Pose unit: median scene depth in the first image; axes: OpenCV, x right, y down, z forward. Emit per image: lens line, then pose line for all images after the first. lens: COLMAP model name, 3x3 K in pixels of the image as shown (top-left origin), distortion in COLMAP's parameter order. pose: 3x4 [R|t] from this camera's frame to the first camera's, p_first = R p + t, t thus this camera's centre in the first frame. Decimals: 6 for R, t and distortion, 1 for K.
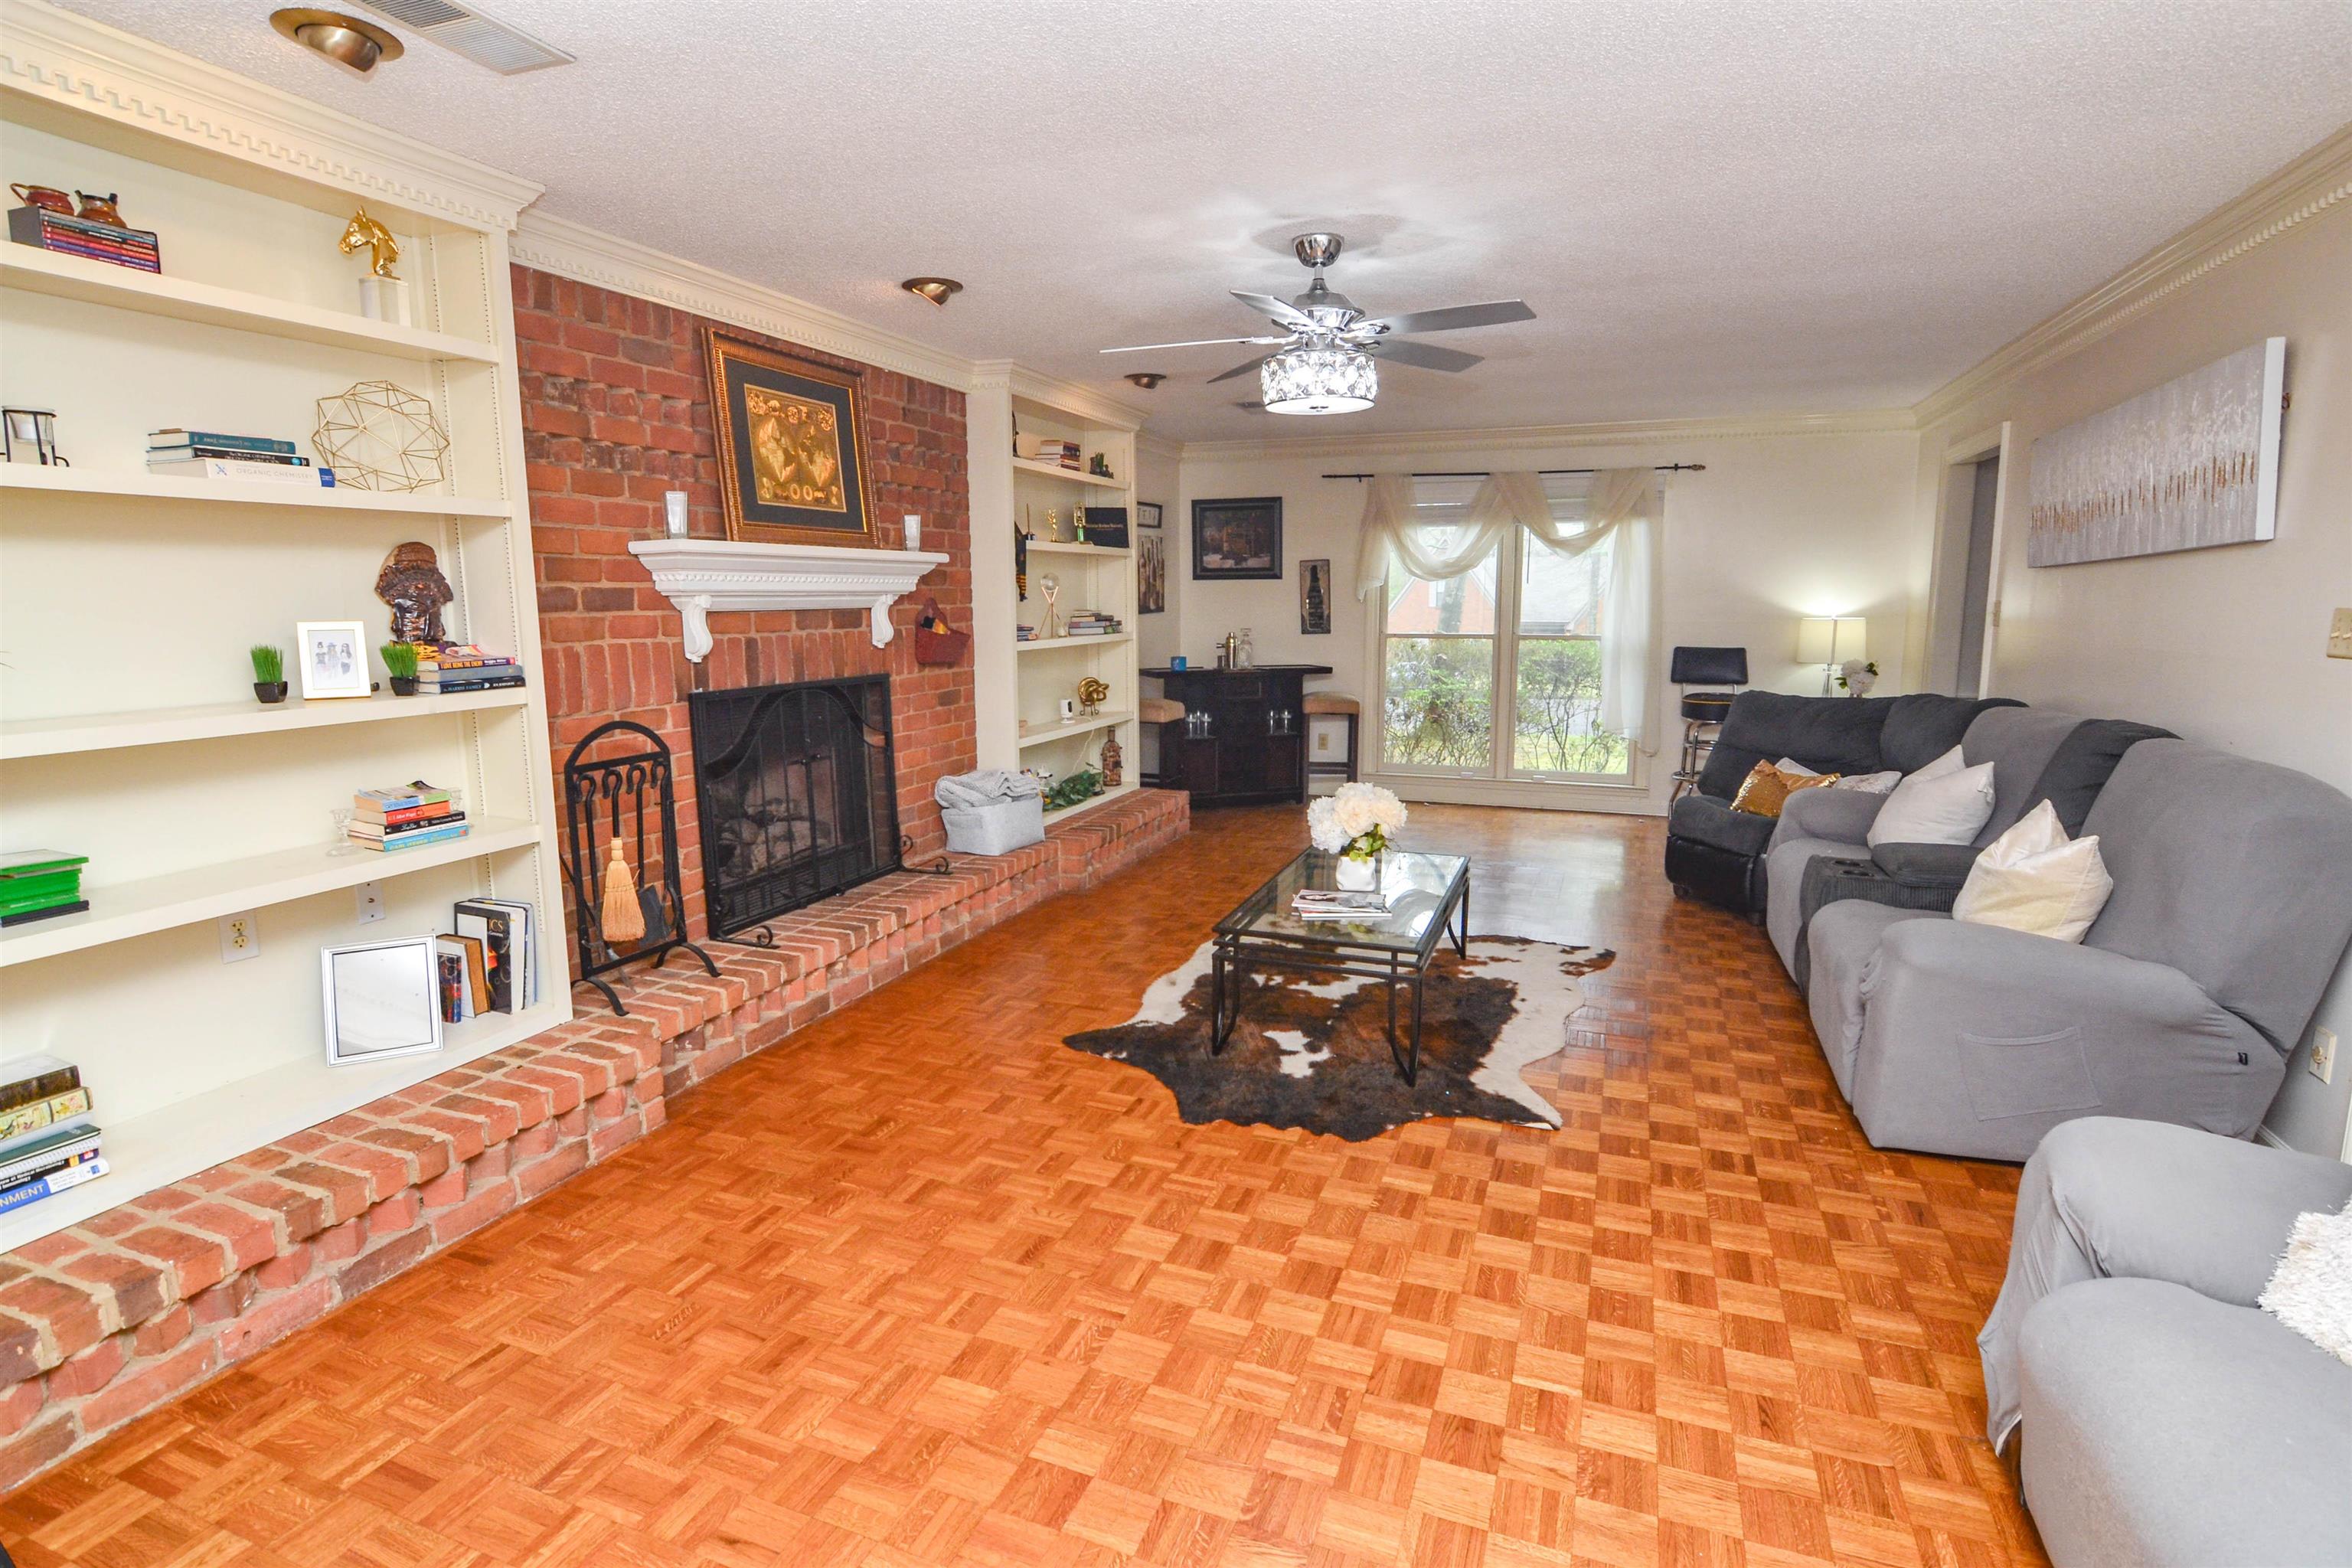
lens RADIAL K [[1166.1, 0, 1155.7], [0, 1166.1, 777.1], [0, 0, 1]] dist [-0.025932, 0.008315]
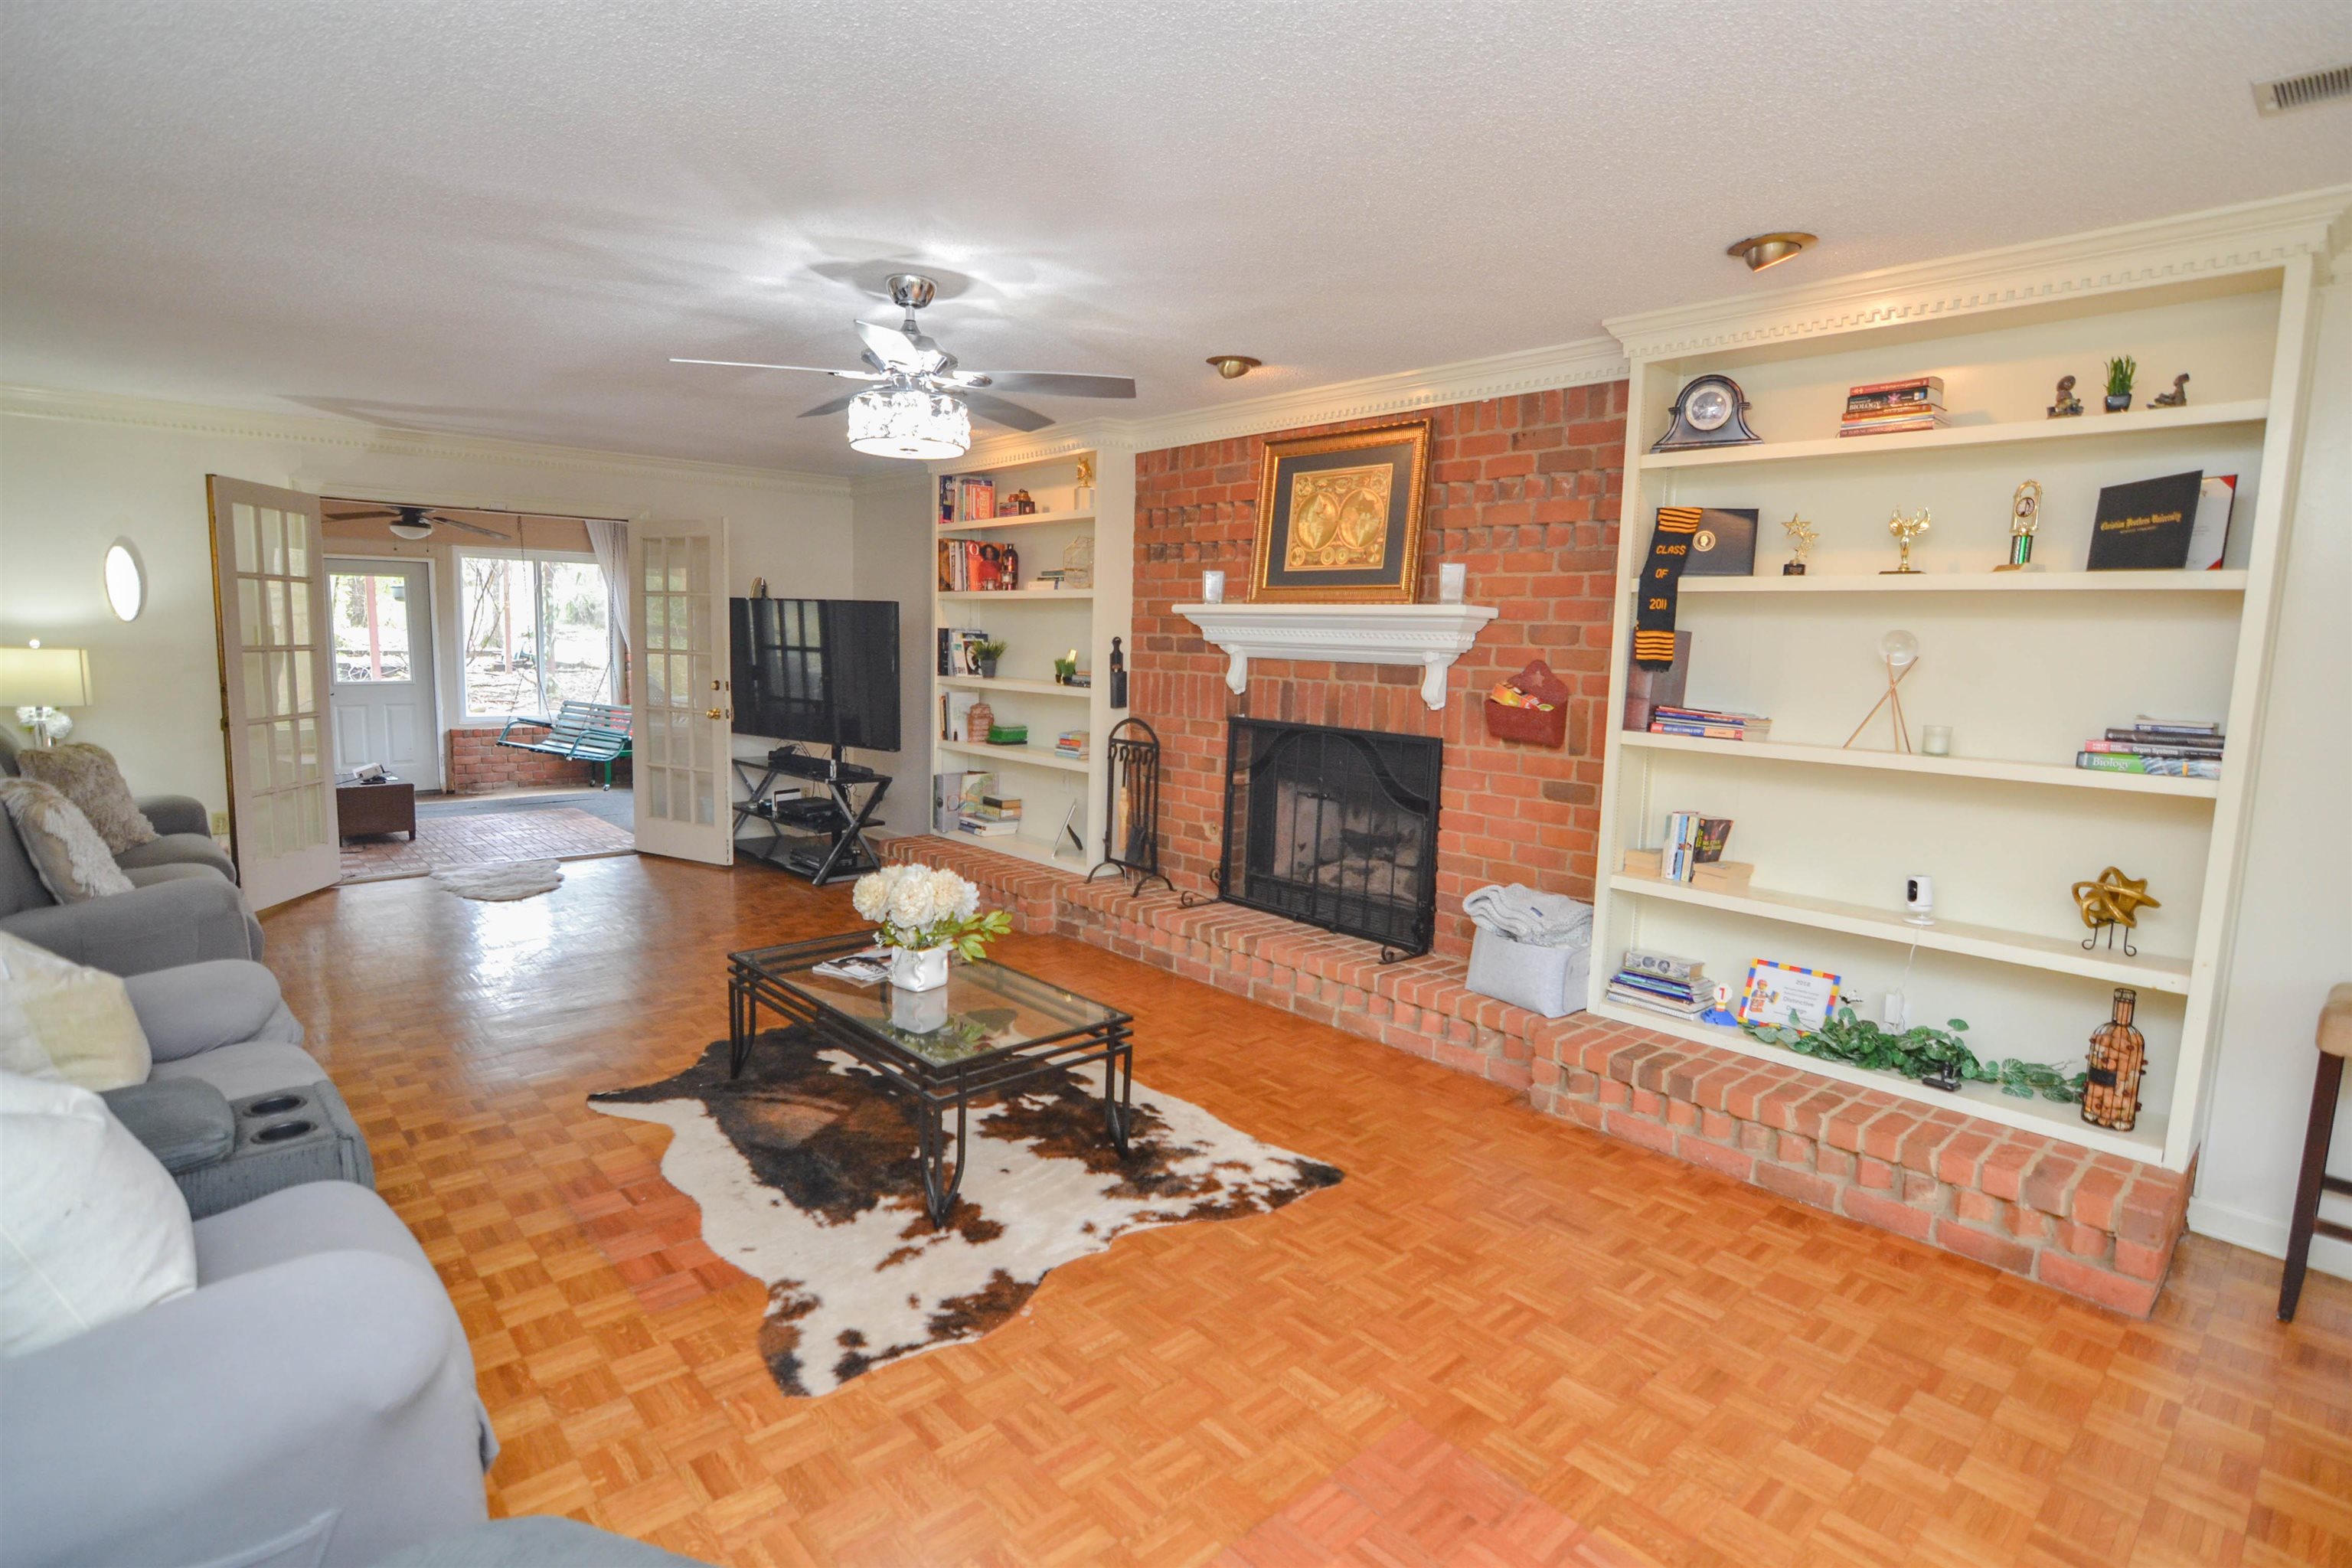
lens RADIAL K [[1166.1, 0, 1157.7], [0, 1166.1, 780.0], [0, 0, 1]] dist [-0.025932, 0.008315]
pose [[-0.445698, 0.102506, -0.889295, 0.795119], [-0.166765, 0.966524, 0.194988, -0.232982], [0.879513, 0.235209, -0.413684, 1.395955]]
